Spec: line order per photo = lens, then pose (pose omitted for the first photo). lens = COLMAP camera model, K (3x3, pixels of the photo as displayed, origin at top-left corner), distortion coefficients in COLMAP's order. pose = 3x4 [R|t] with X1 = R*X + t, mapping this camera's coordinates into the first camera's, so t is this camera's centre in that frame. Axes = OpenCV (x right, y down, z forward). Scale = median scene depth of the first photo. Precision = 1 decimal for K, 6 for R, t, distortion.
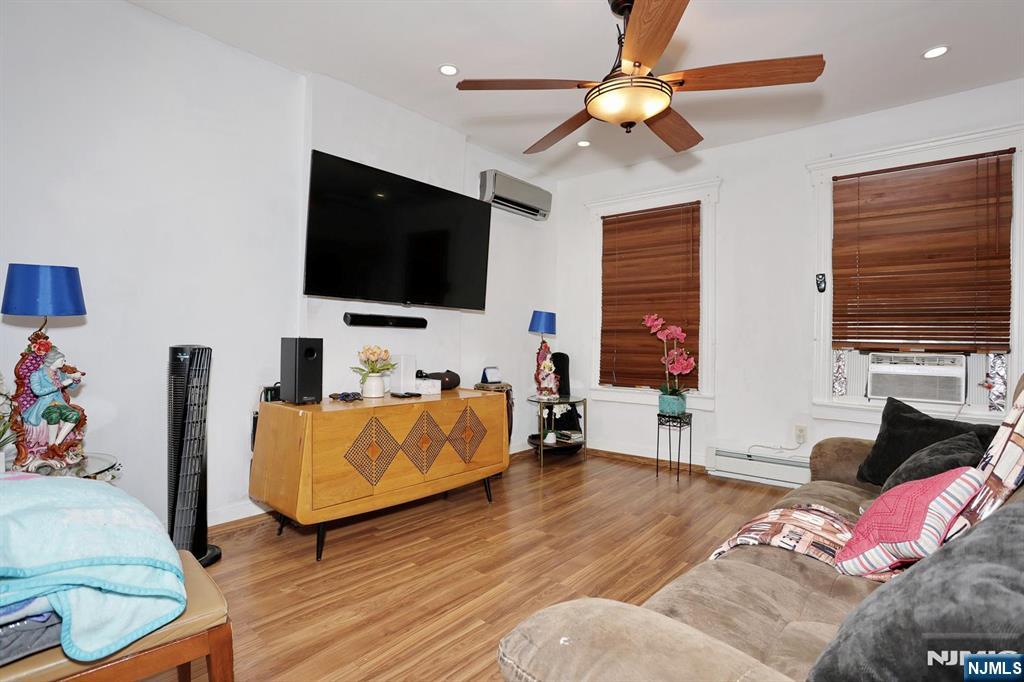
lens RADIAL K [[495.3, 0, 507.5], [0, 495.3, 338.7], [0, 0, 1]] dist [-0.070885, 0.027109]
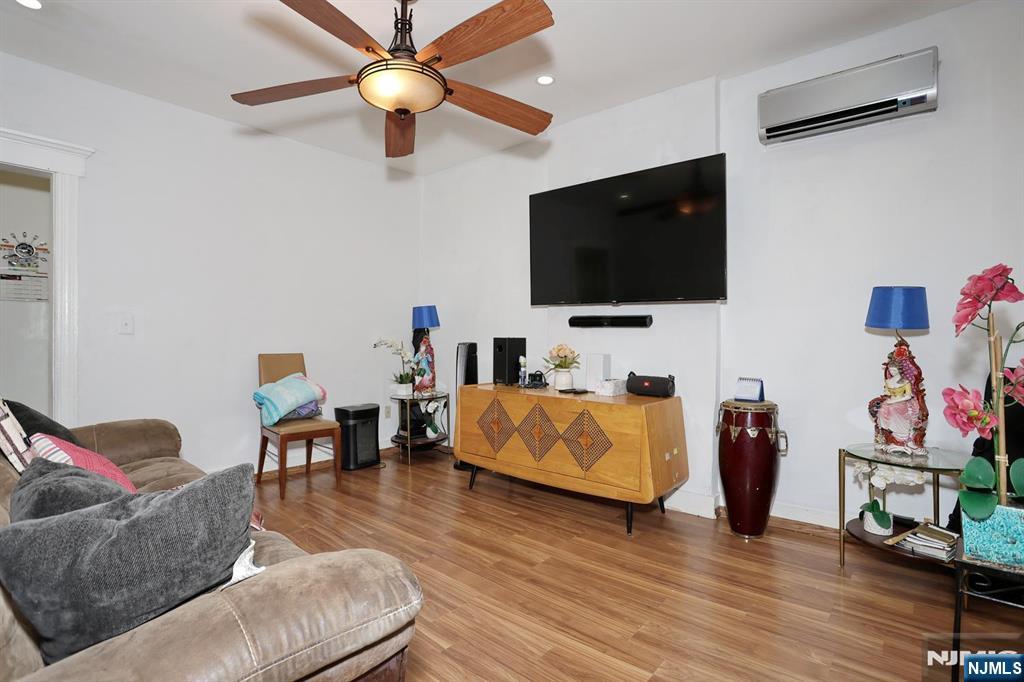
lens RADIAL K [[495.3, 0, 507.5], [0, 495.3, 338.7], [0, 0, 1]] dist [-0.070885, 0.027109]
pose [[0.009709, -0.007407, -0.999925, 0.907144], [-0.007185, 0.999946, -0.007477, 0.011280], [0.999927, 0.007257, 0.009655, 0.901227]]
